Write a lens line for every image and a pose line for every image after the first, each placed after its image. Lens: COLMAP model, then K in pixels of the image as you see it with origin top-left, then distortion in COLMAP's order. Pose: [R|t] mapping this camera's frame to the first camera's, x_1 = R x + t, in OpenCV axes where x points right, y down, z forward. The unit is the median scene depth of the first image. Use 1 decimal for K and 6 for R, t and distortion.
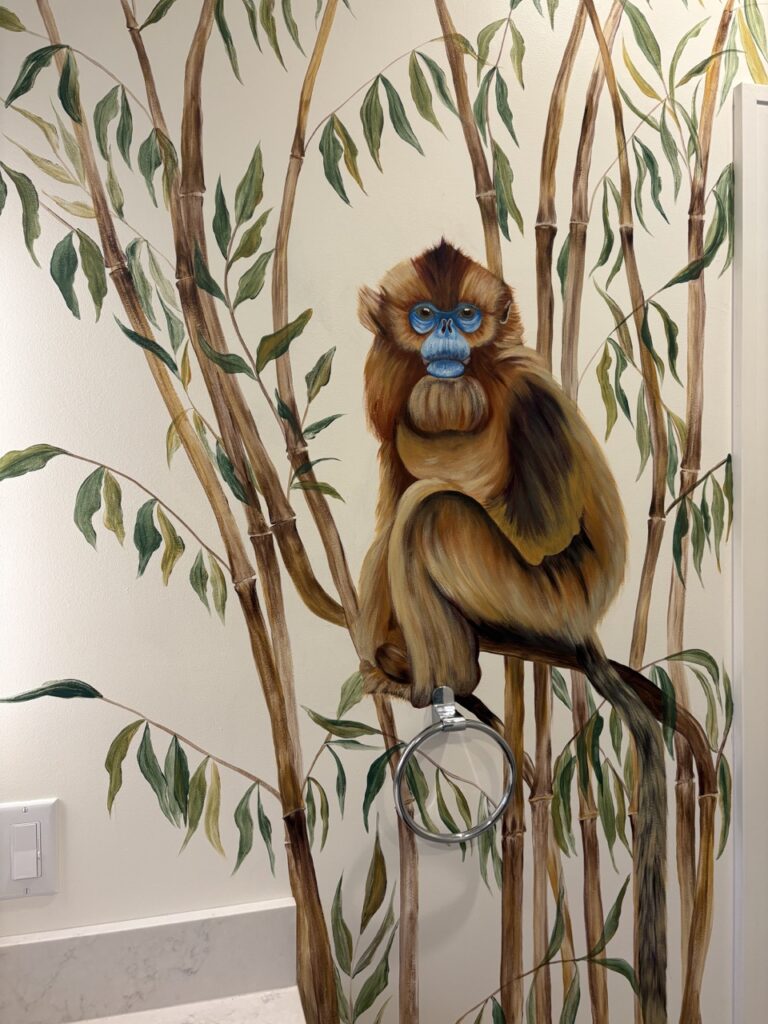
lens RADIAL K [[774.3, 0, 380.5], [0, 774.3, 516.6], [0, 0, 1]] dist [0.044401, -0.044607]
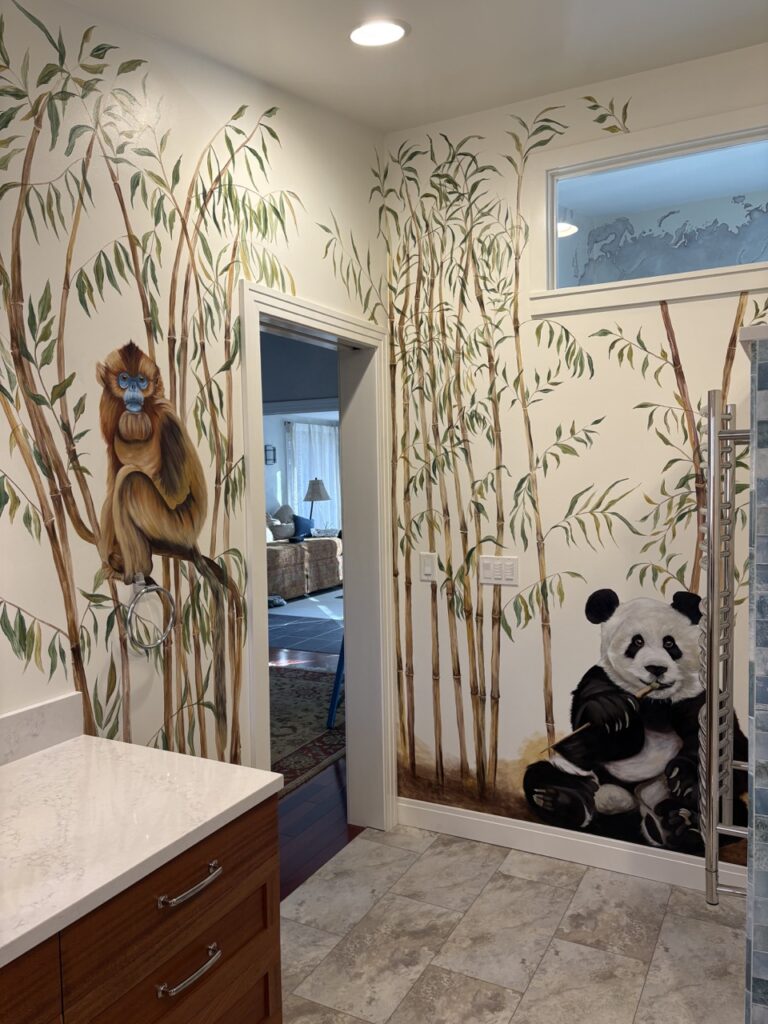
lens RADIAL K [[774.3, 0, 381.5], [0, 774.3, 513.5], [0, 0, 1]] dist [0.044401, -0.044607]
pose [[0.669558, -0.035761, 0.741899, -0.940089], [0.025074, 0.999359, 0.025542, 0.037048], [-0.742337, 0.001501, 0.670025, -0.740540]]
